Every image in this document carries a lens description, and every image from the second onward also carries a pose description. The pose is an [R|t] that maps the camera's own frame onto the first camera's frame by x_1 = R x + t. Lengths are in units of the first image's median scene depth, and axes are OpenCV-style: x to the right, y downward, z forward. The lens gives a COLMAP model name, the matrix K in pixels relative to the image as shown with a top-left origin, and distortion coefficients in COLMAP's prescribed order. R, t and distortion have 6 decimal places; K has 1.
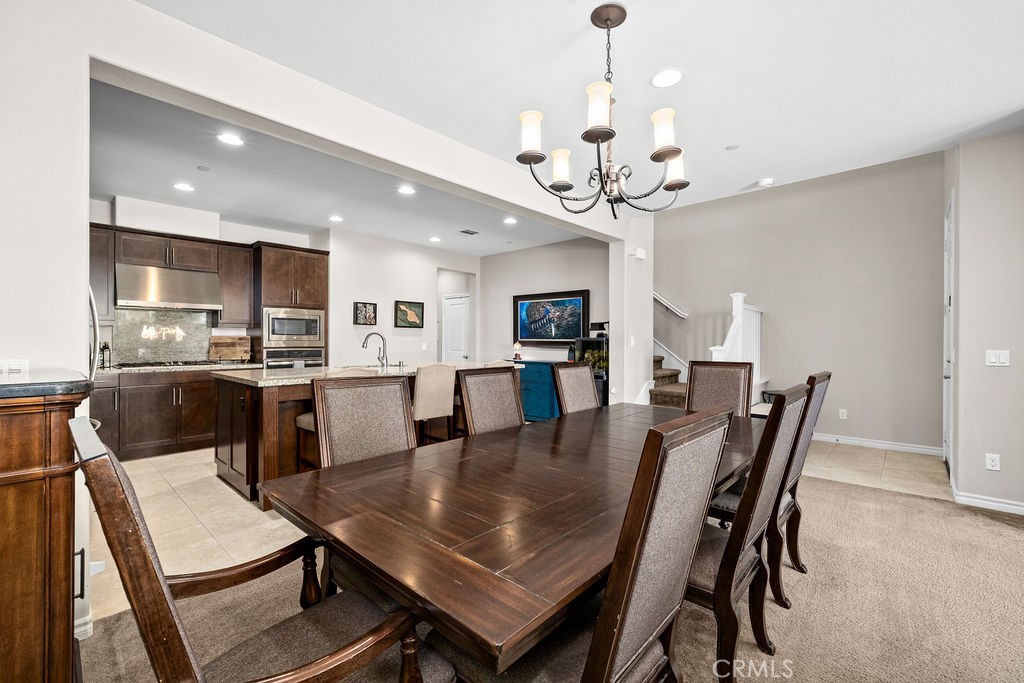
lens RADIAL K [[432.2, 0, 508.6], [0, 432.2, 347.2], [0, 0, 1]] dist [0.000310, 0.000108]
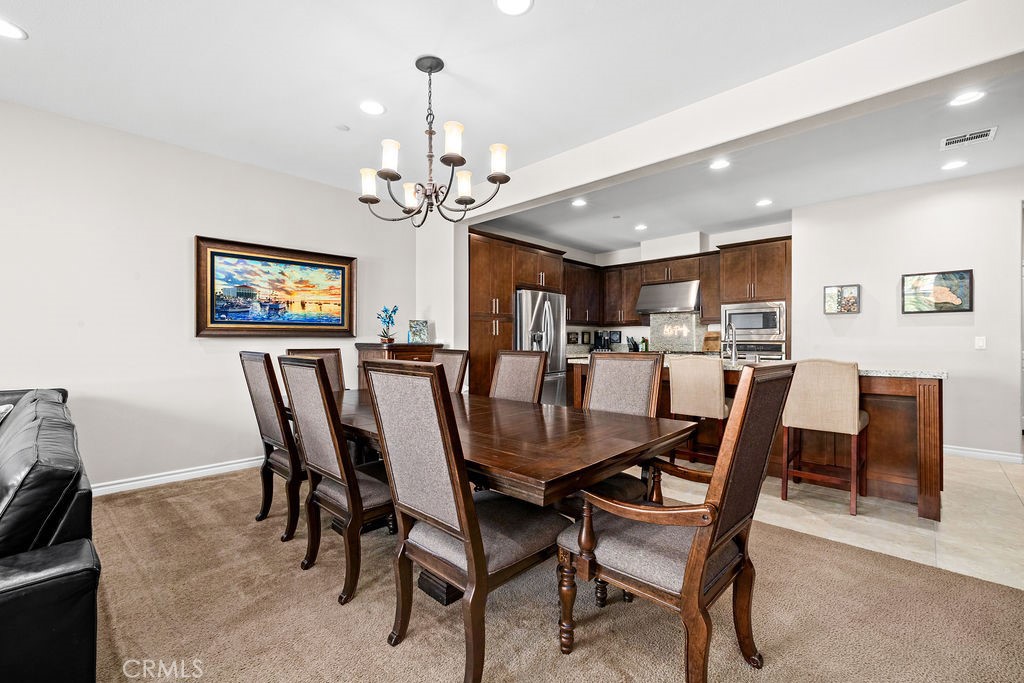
lens RADIAL K [[432.2, 0, 504.9], [0, 432.2, 341.8], [0, 0, 1]] dist [0.000310, 0.000108]
pose [[-0.019158, 0.000976, -0.999816, 0.465599], [-0.015642, 0.999877, 0.001276, 0.008281], [0.999694, 0.015664, -0.019141, 0.399051]]
